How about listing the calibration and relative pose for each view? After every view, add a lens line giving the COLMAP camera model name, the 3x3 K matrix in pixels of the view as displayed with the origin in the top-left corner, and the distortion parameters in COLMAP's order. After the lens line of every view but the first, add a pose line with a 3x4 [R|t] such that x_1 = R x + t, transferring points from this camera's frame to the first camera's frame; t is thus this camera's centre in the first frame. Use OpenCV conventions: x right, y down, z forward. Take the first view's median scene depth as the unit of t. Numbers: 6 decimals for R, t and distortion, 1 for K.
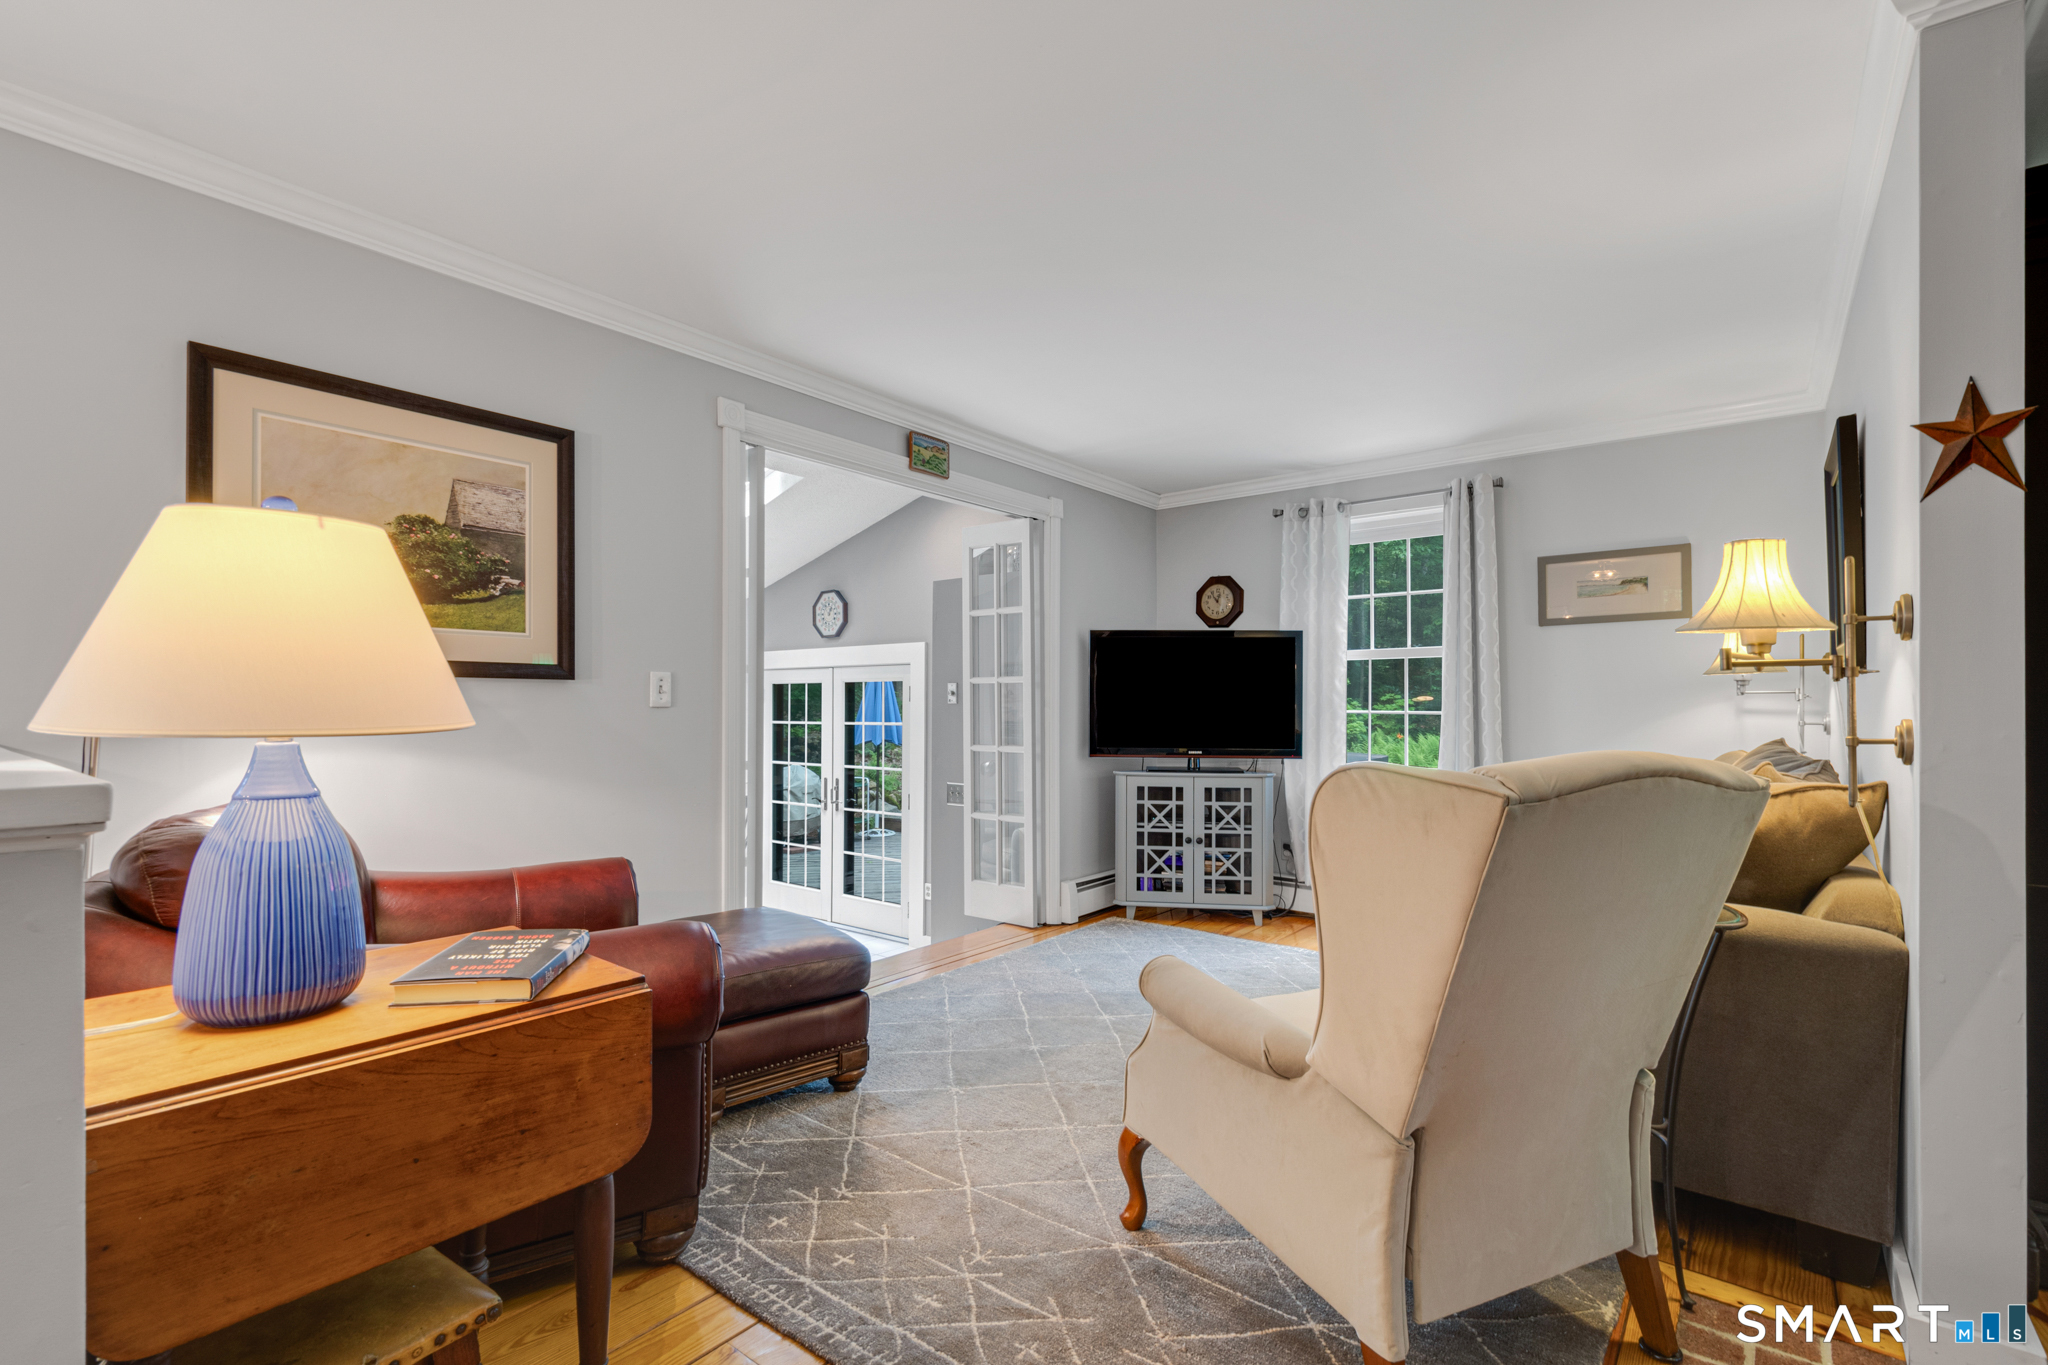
lens RADIAL K [[905.8, 0, 1042.0], [0, 905.8, 694.1], [0, 0, 1]] dist [0.015023, -0.006049]
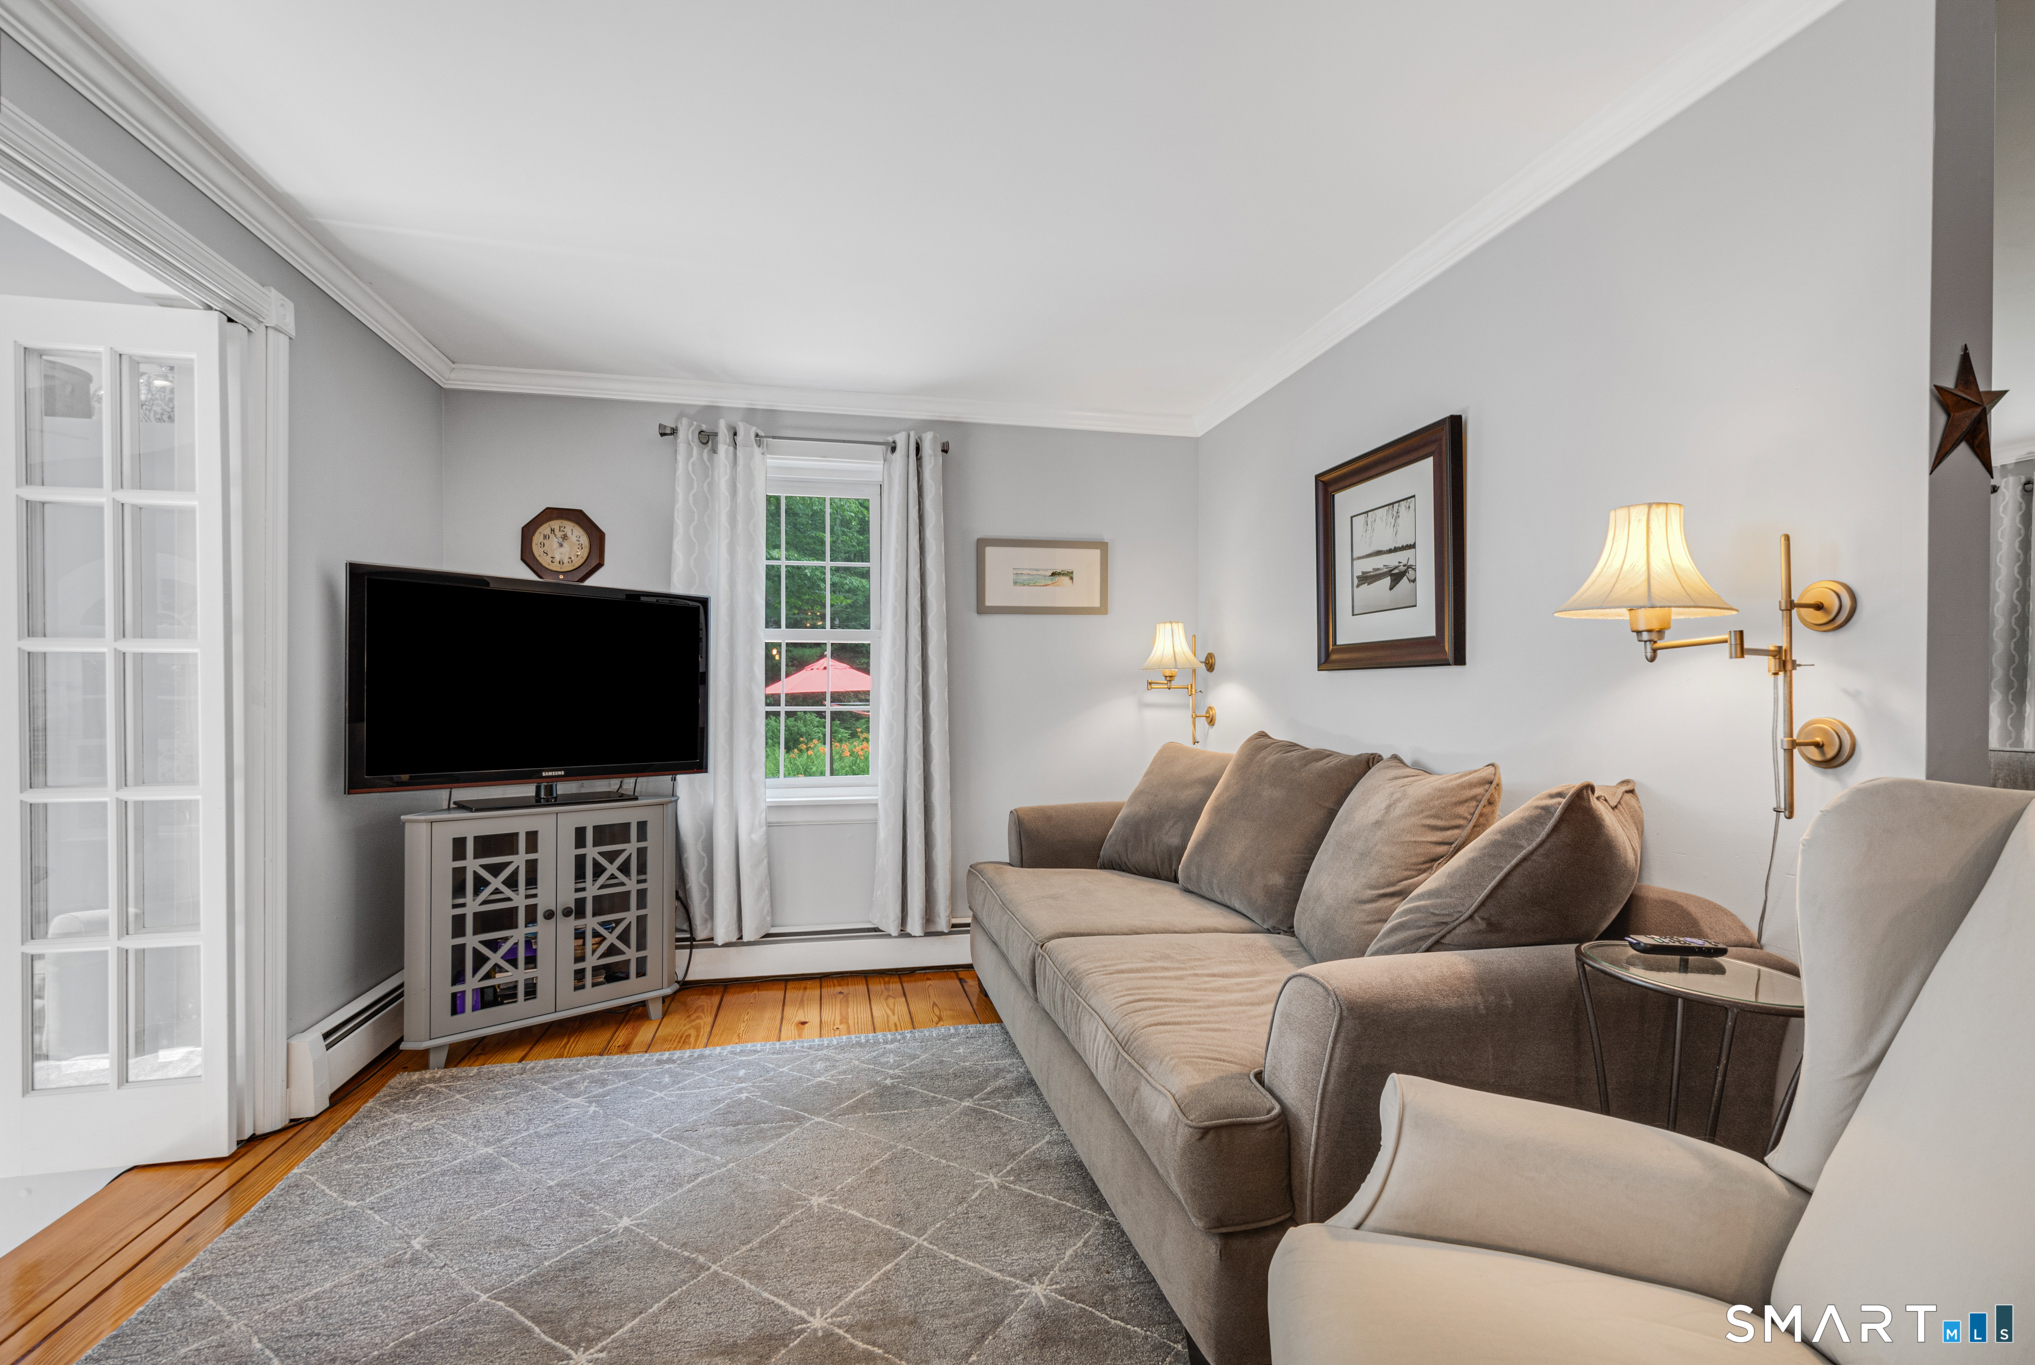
lens RADIAL K [[875.3, 0, 1009.3], [0, 875.3, 694.4], [0, 0, 1]] dist [0.008130, -0.000853]
pose [[0.657120, 0.003163, 0.753780, -0.087894], [-0.009693, 0.999944, 0.004255, 0.002734], [-0.753724, -0.010102, 0.657113, 0.357793]]
